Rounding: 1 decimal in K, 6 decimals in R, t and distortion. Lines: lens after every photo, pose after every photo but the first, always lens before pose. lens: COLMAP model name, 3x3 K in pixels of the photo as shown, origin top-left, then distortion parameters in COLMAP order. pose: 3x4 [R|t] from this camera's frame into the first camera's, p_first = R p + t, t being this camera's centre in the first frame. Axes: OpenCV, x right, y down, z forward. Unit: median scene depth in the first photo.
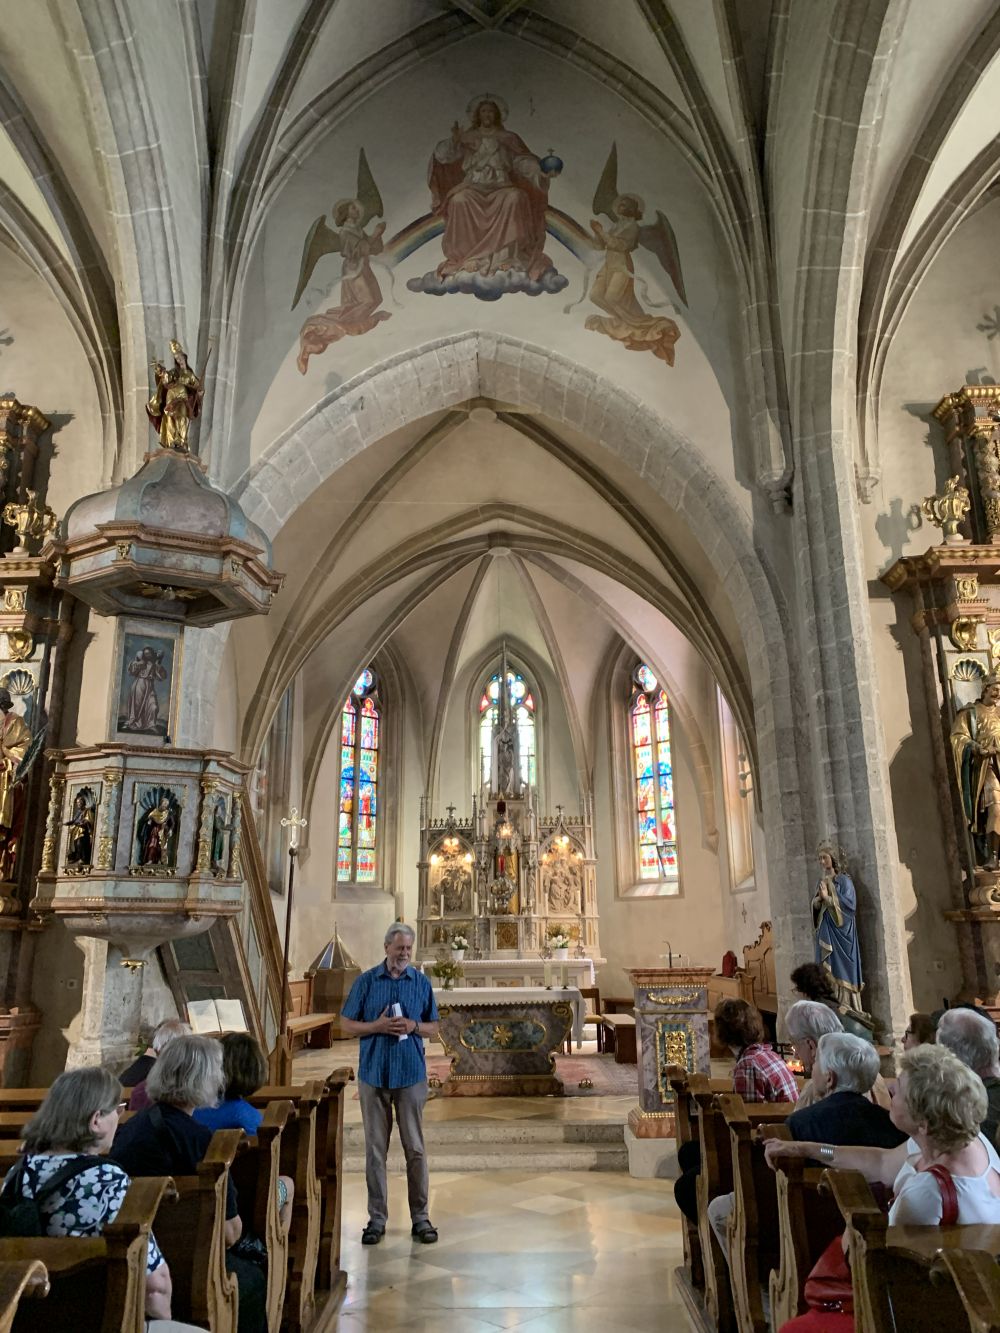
lens RADIAL K [[992.5, 0, 499.8], [0, 992.5, 670.0], [0, 0, 1]] dist [0.019339, -0.039334]
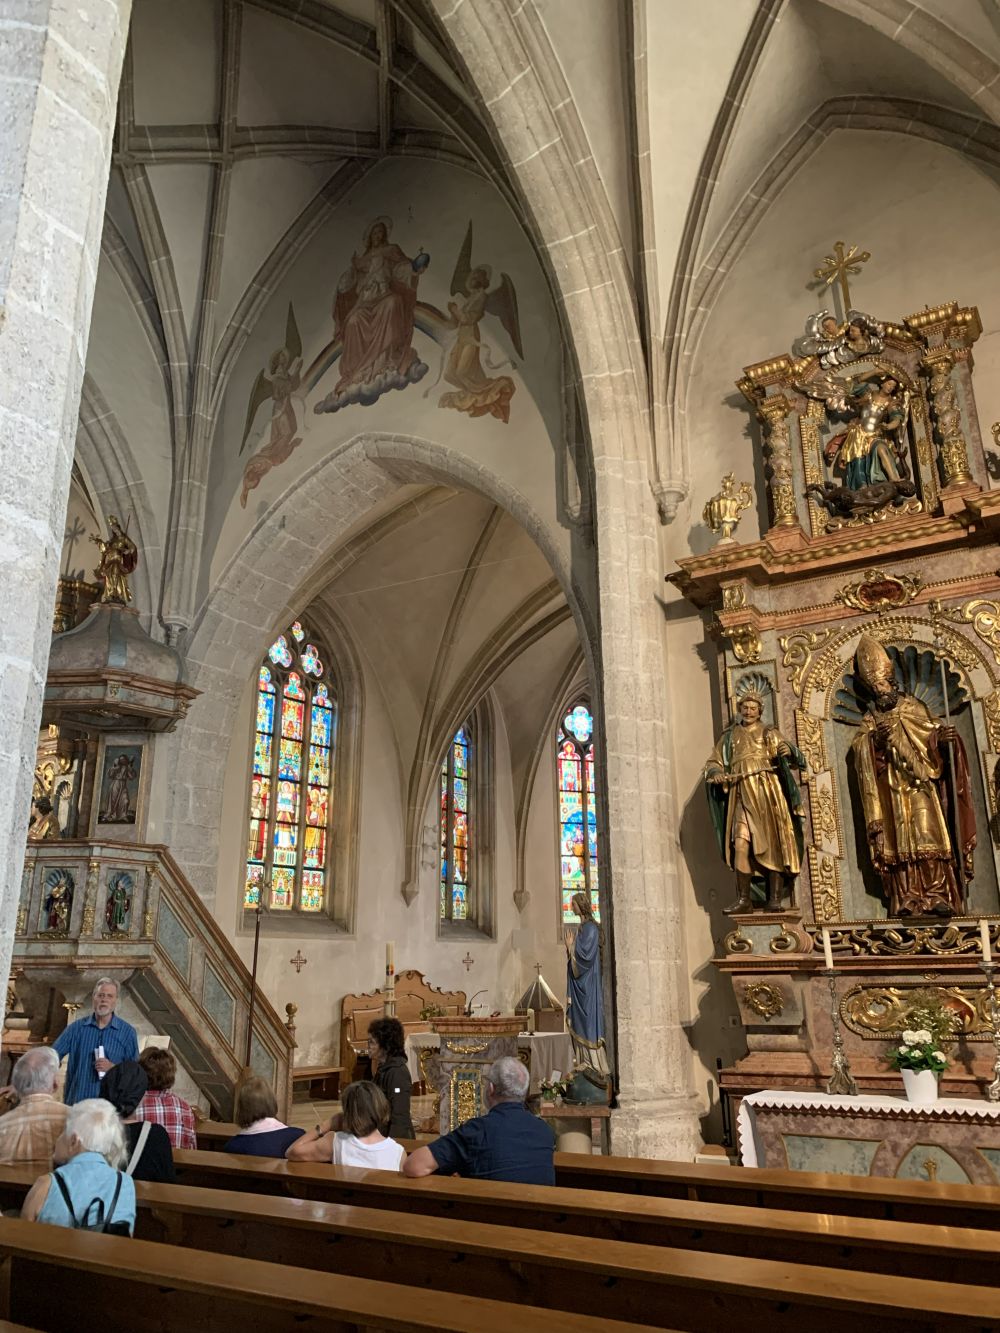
lens RADIAL K [[992.5, 0, 505.8], [0, 992.5, 665.6], [0, 0, 1]] dist [0.019339, -0.039334]
pose [[0.869517, -0.145359, -0.472029, 0.668691], [0.129067, 0.989375, -0.066921, 0.012546], [0.476742, -0.002734, 0.879039, 0.104613]]
